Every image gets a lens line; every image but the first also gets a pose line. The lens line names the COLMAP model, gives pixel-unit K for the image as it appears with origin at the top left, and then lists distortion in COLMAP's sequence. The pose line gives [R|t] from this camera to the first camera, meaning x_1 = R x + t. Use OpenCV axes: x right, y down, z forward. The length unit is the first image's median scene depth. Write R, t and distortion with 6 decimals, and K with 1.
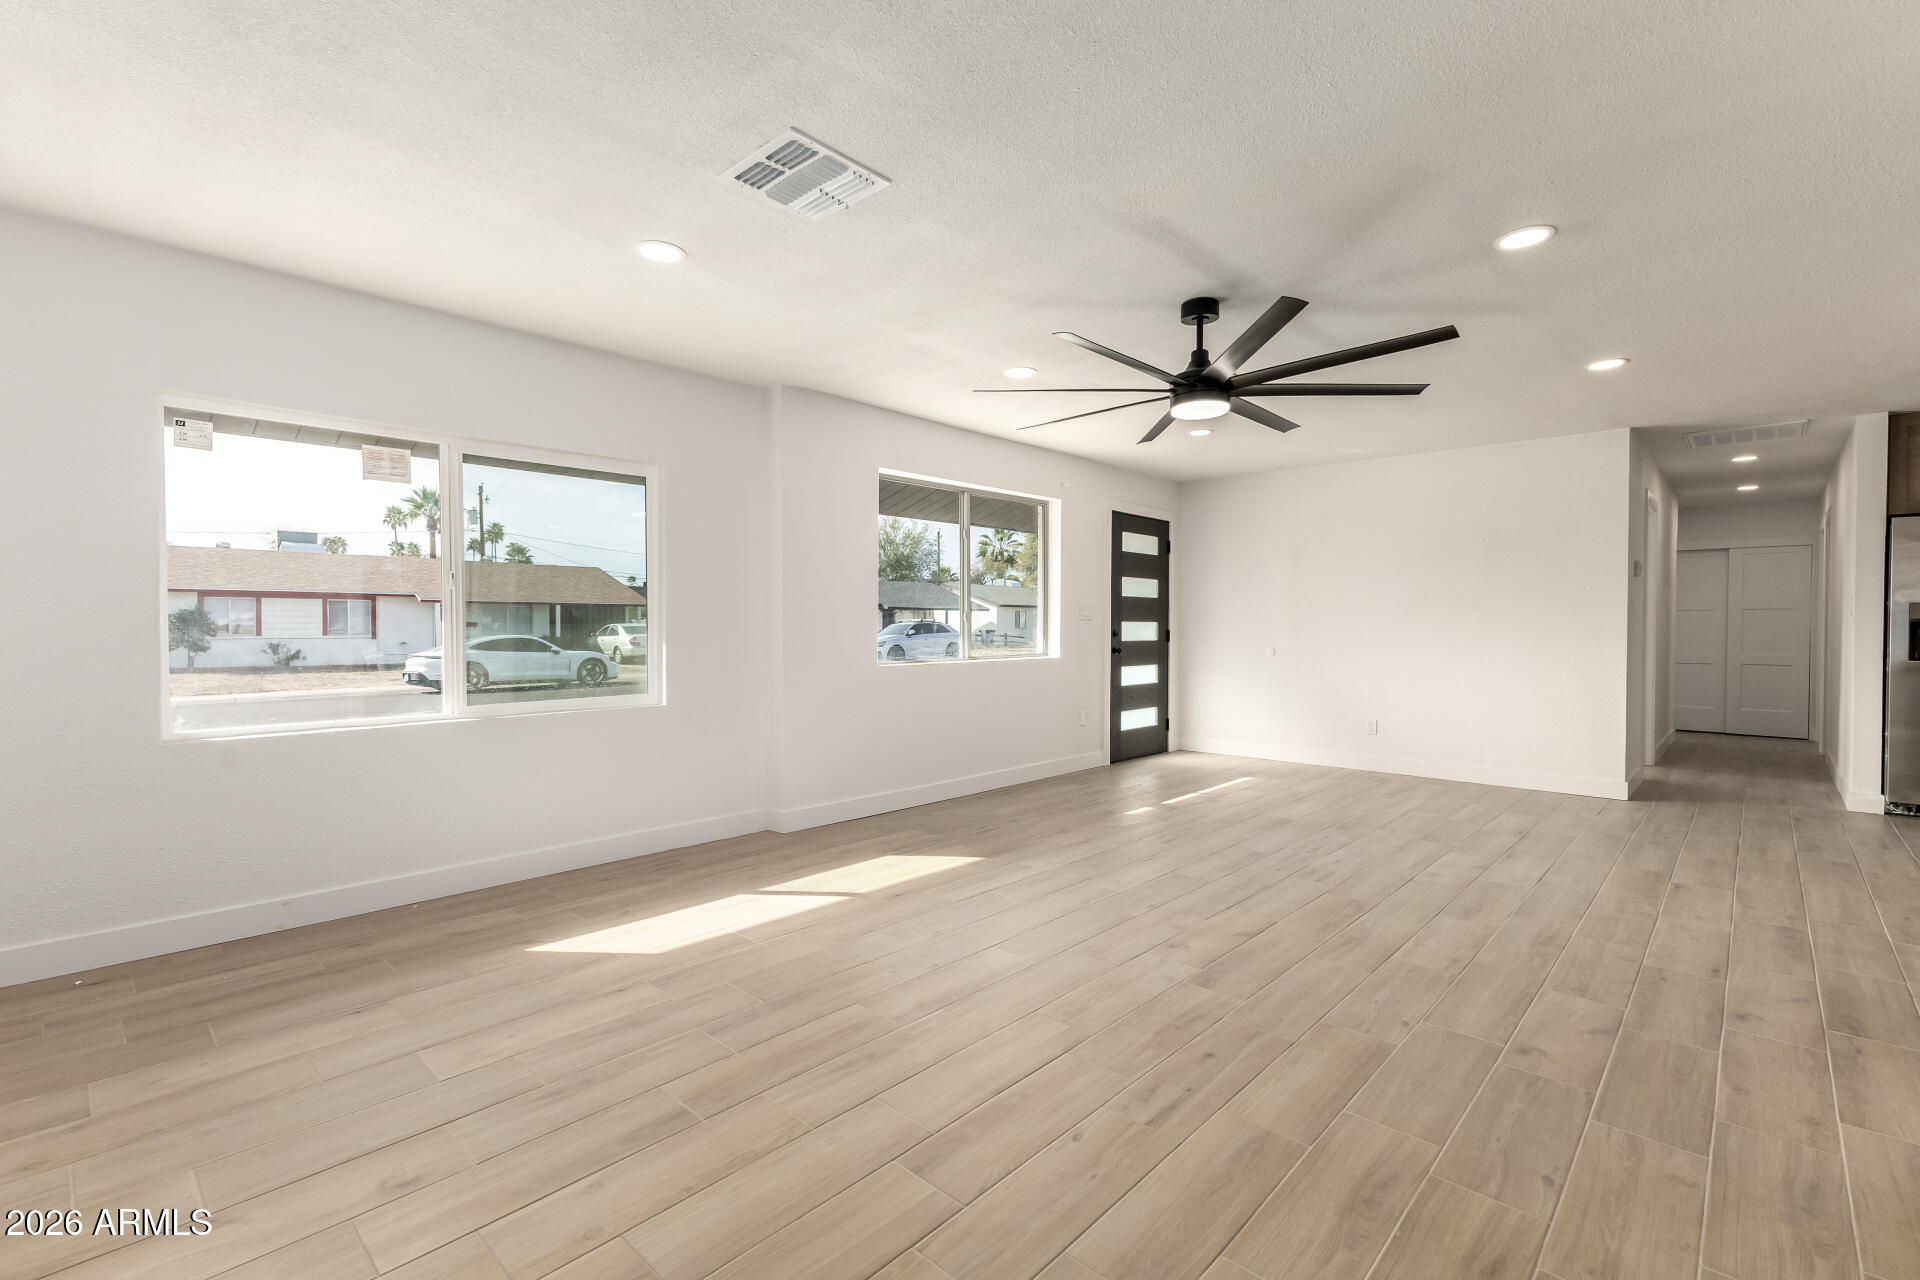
lens RADIAL K [[843.0, 0, 962.7], [0, 843.0, 631.8], [0, 0, 1]] dist [0.021471, 0.000450]
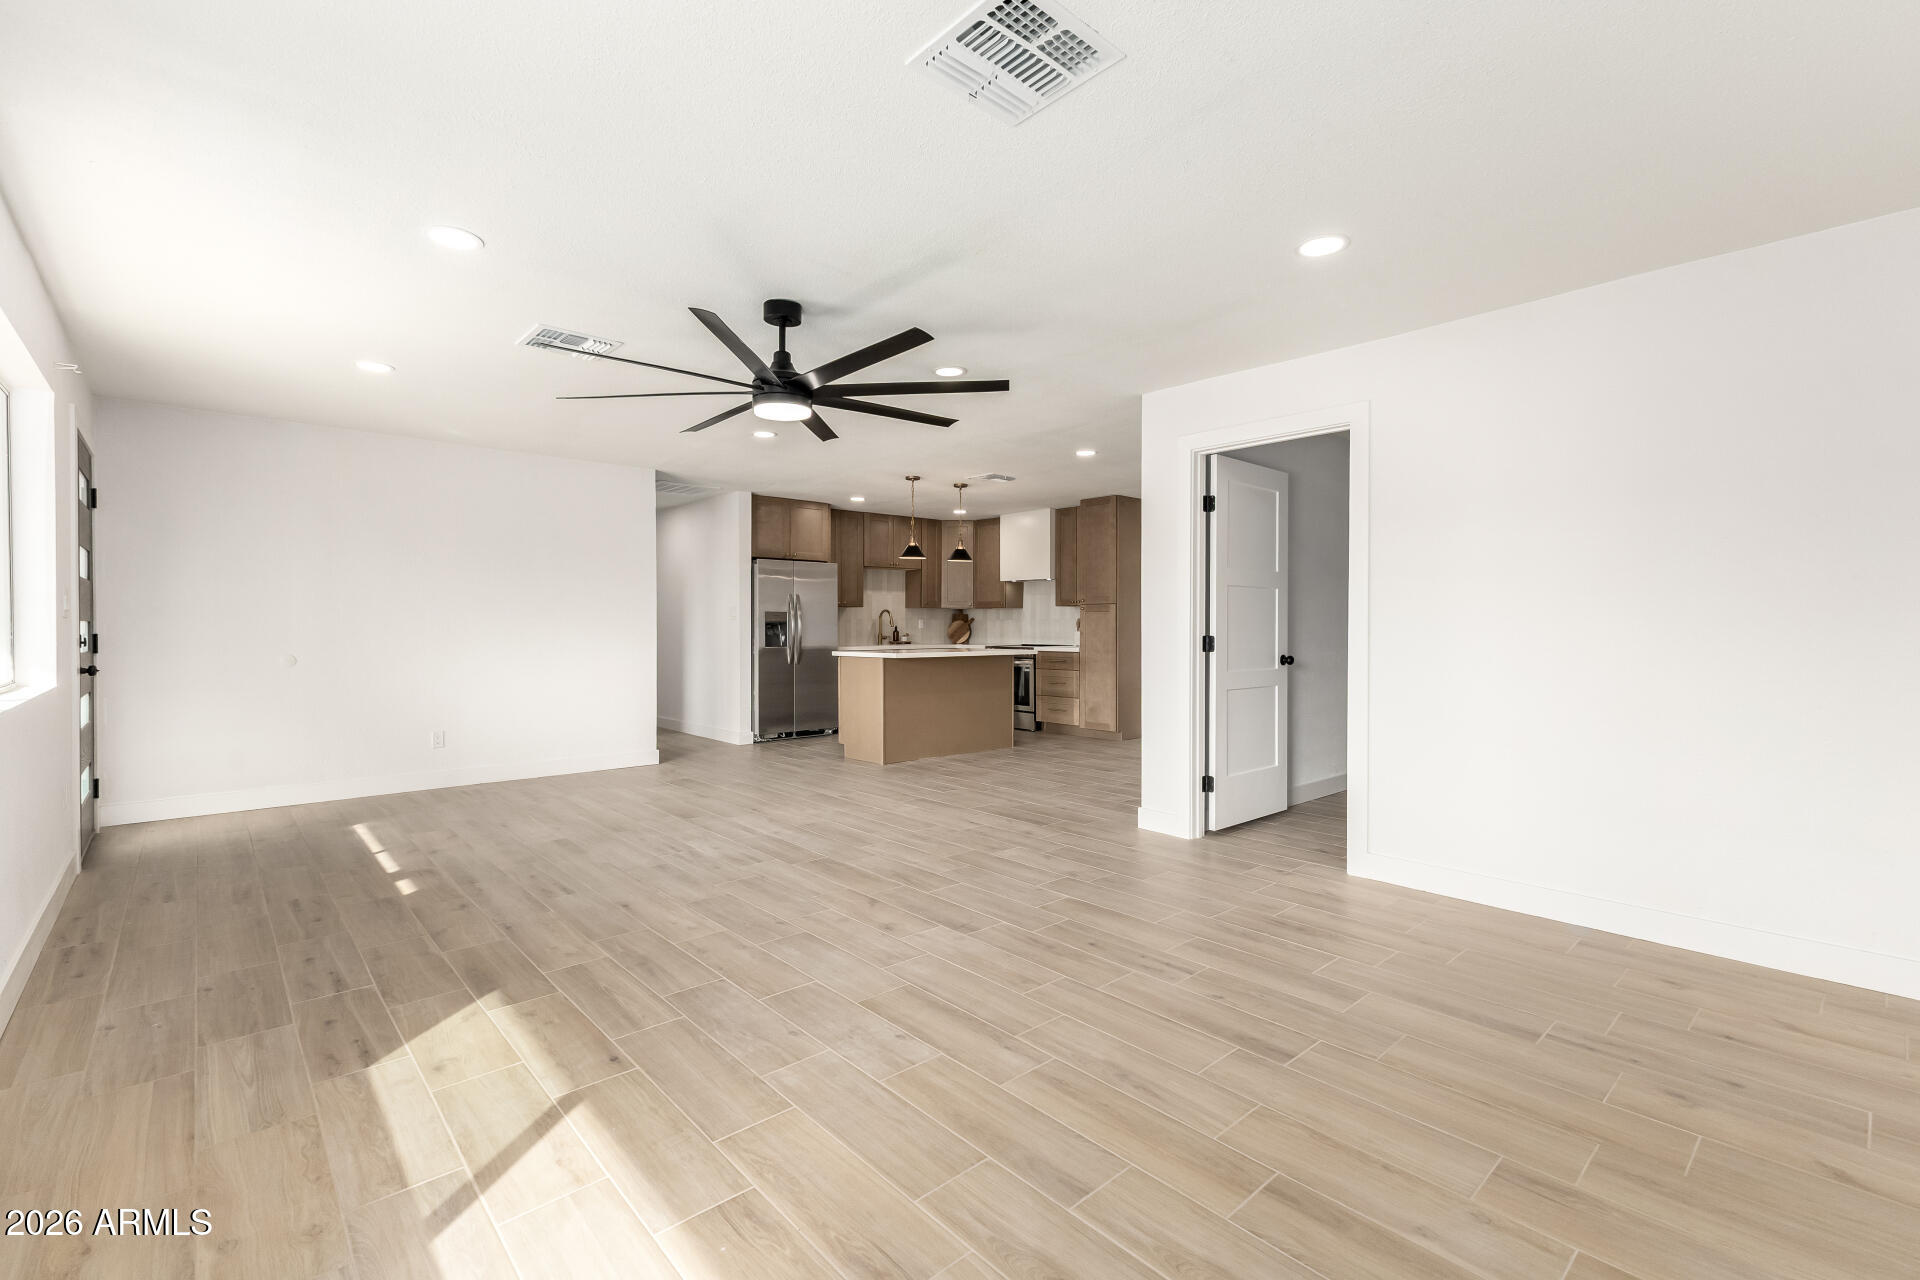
lens RADIAL K [[843.0, 0, 962.7], [0, 843.0, 631.8], [0, 0, 1]] dist [0.021471, 0.000450]
pose [[0.089773, -0.008738, 0.995924, -0.709802], [0.004032, 0.999957, 0.008410, -0.010744], [-0.995954, 0.003261, 0.089804, 0.713958]]
